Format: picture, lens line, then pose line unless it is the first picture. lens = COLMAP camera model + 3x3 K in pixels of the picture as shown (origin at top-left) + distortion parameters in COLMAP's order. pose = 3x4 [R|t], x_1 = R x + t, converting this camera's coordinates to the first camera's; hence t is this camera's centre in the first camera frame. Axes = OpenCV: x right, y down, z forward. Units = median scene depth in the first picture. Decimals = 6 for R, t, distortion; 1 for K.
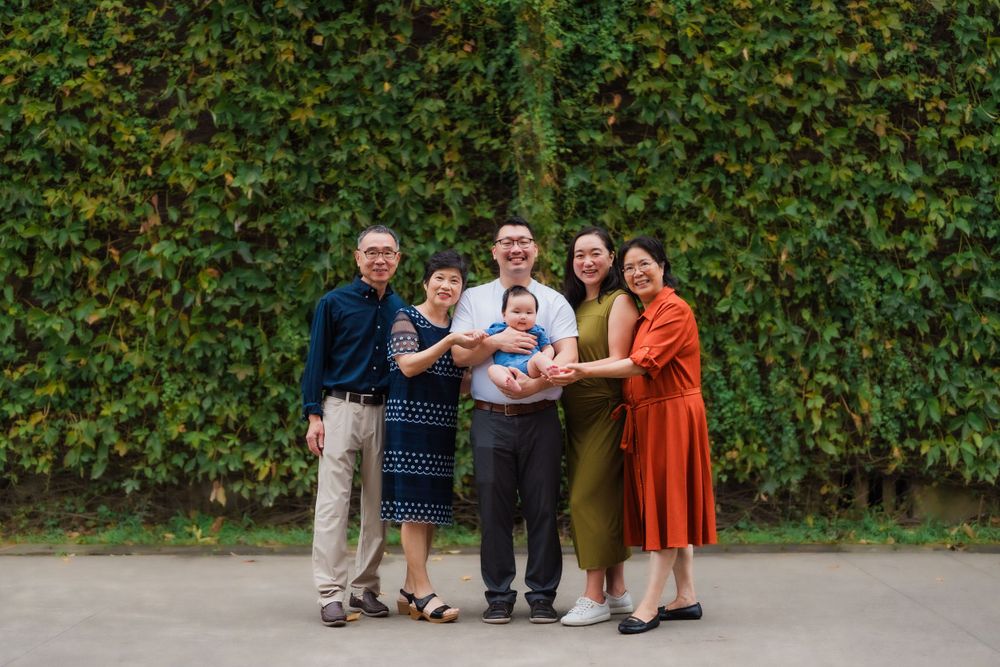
lens RADIAL K [[1441.3, 0, 500.0], [0, 1441.3, 333.5], [0, 0, 1]] dist [0.026225, 0.109048]
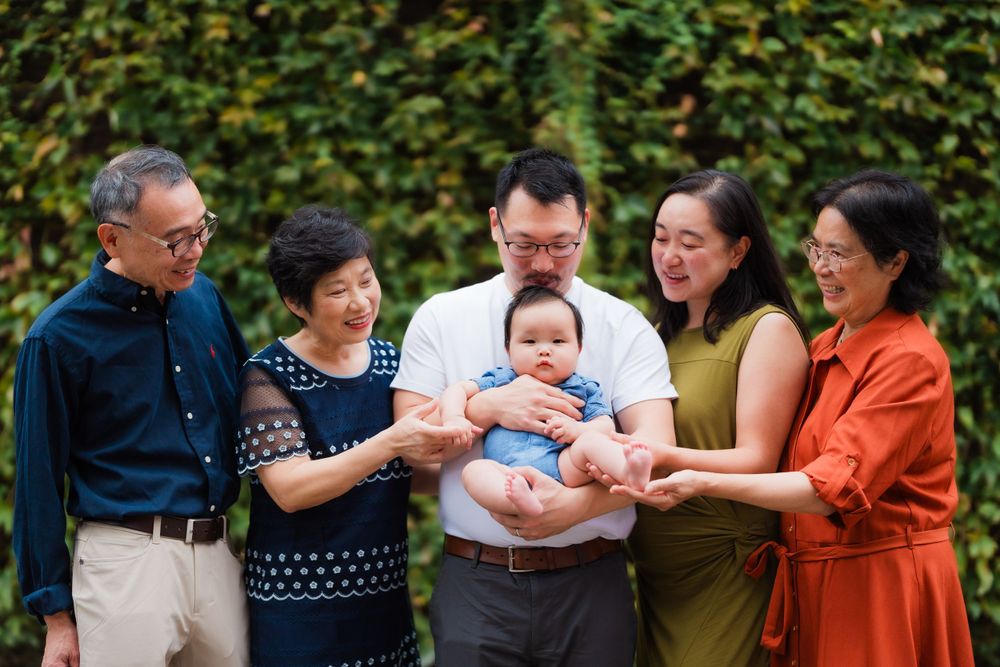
lens RADIAL K [[1441.3, 0, 500.0], [0, 1441.3, 333.5], [0, 0, 1]] dist [0.026225, 0.109048]
pose [[0.999657, 0.020511, -0.016283, 0.003942], [-0.021870, 0.995864, -0.088185, 0.012813], [0.014407, 0.088510, 0.995971, 0.315331]]
